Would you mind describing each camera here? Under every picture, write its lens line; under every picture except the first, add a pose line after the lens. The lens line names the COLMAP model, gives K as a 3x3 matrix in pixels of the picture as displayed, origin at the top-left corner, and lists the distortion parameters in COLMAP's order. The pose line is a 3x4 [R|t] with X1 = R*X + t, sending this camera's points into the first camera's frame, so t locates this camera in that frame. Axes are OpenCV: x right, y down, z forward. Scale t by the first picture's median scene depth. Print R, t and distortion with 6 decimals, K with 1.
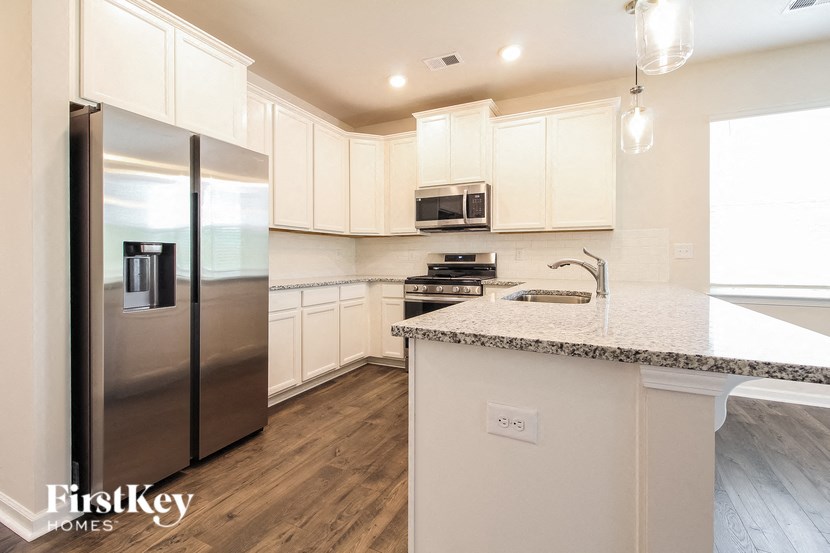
lens RADIAL K [[381.4, 0, 415.1], [0, 381.4, 266.0], [0, 0, 1]] dist [0.018205, -0.000062]
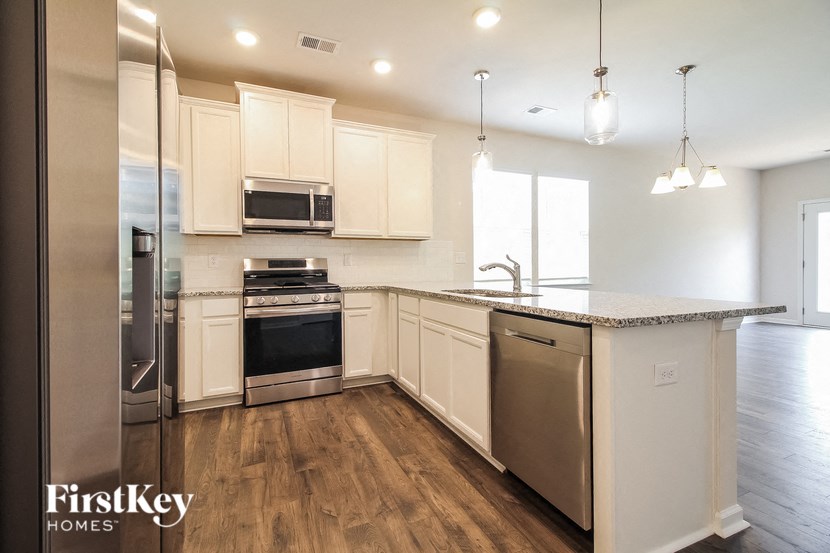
lens RADIAL K [[380.6, 0, 416.6], [0, 380.6, 271.4], [0, 0, 1]] dist [0.022769, 0.000057]
pose [[0.641653, -0.020610, 0.766718, -0.437587], [0.022096, 0.999721, 0.008383, -0.004650], [-0.766677, 0.011562, 0.641929, 0.231949]]
